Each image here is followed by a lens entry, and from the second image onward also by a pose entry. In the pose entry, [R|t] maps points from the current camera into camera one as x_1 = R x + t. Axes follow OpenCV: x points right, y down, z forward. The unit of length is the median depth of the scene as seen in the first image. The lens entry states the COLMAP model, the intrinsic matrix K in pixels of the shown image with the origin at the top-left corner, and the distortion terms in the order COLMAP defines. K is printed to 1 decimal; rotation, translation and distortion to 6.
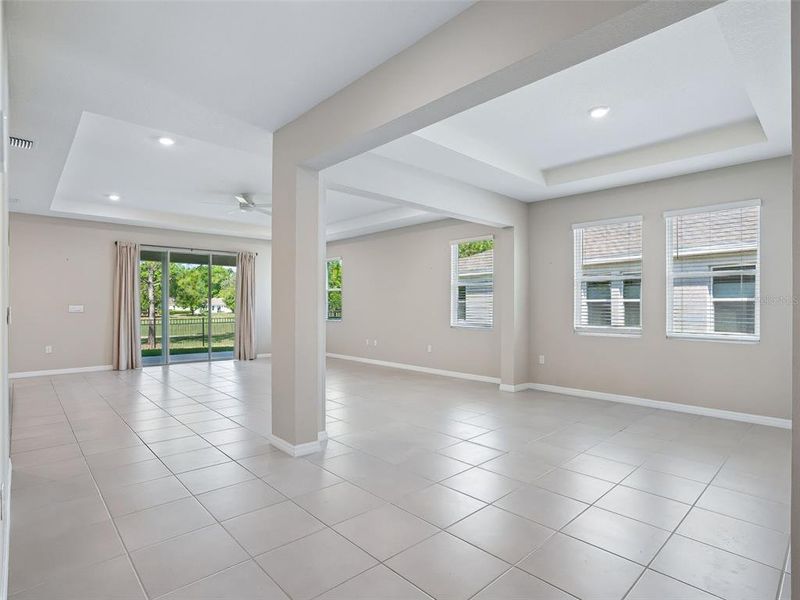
lens RADIAL K [[418.5, 0, 404.2], [0, 418.5, 302.2], [0, 0, 1]] dist [-0.075163, 0.030123]
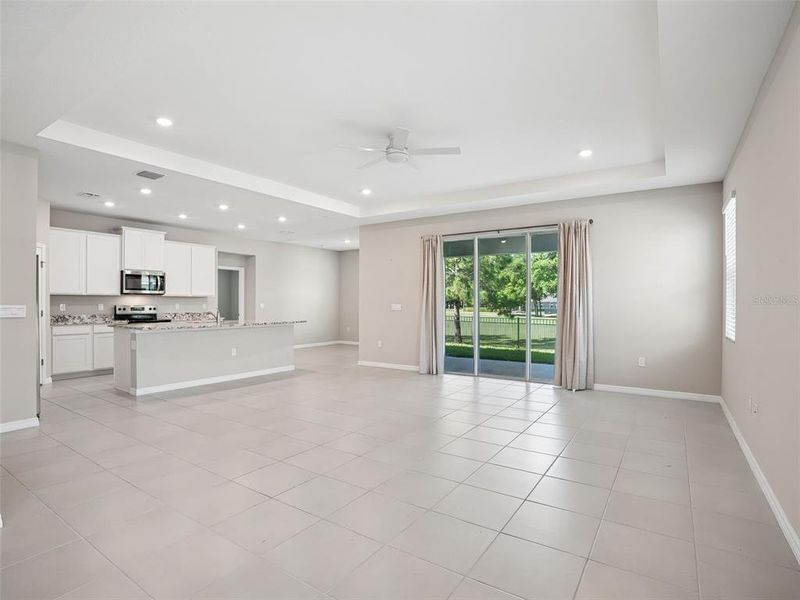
lens RADIAL K [[418.5, 0, 404.2], [0, 418.5, 302.2], [0, 0, 1]] dist [-0.075163, 0.030123]
pose [[0.215988, -0.000601, -0.976396, 0.197905], [0.006765, 0.999977, 0.000881, 0.002185], [0.976373, -0.006796, 0.215987, 0.640514]]
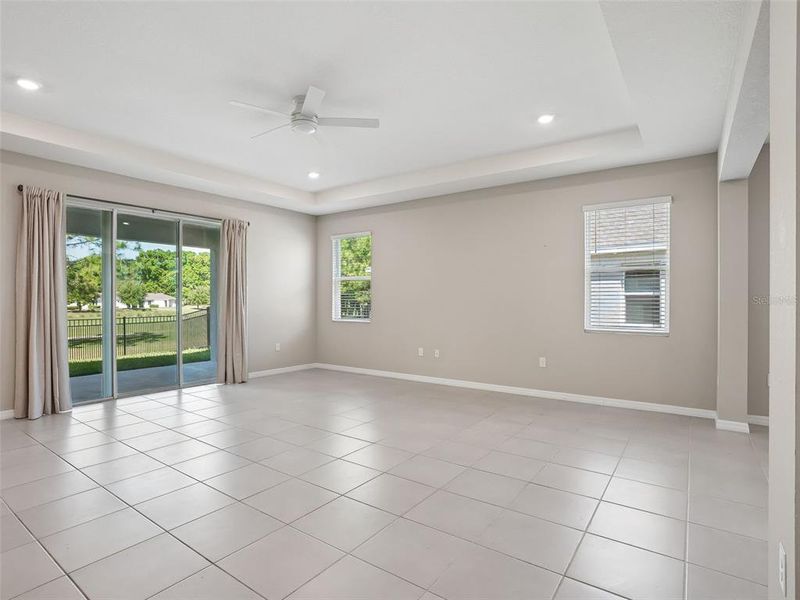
lens RADIAL K [[443.4, 0, 395.5], [0, 443.4, 297.0], [0, 0, 1]] dist [-0.048772, 0.037517]
pose [[0.985913, -0.001132, 0.167256, -0.260509], [0.000729, 0.999997, 0.002473, 0.000975], [-0.167259, -0.002316, 0.985910, 0.278469]]
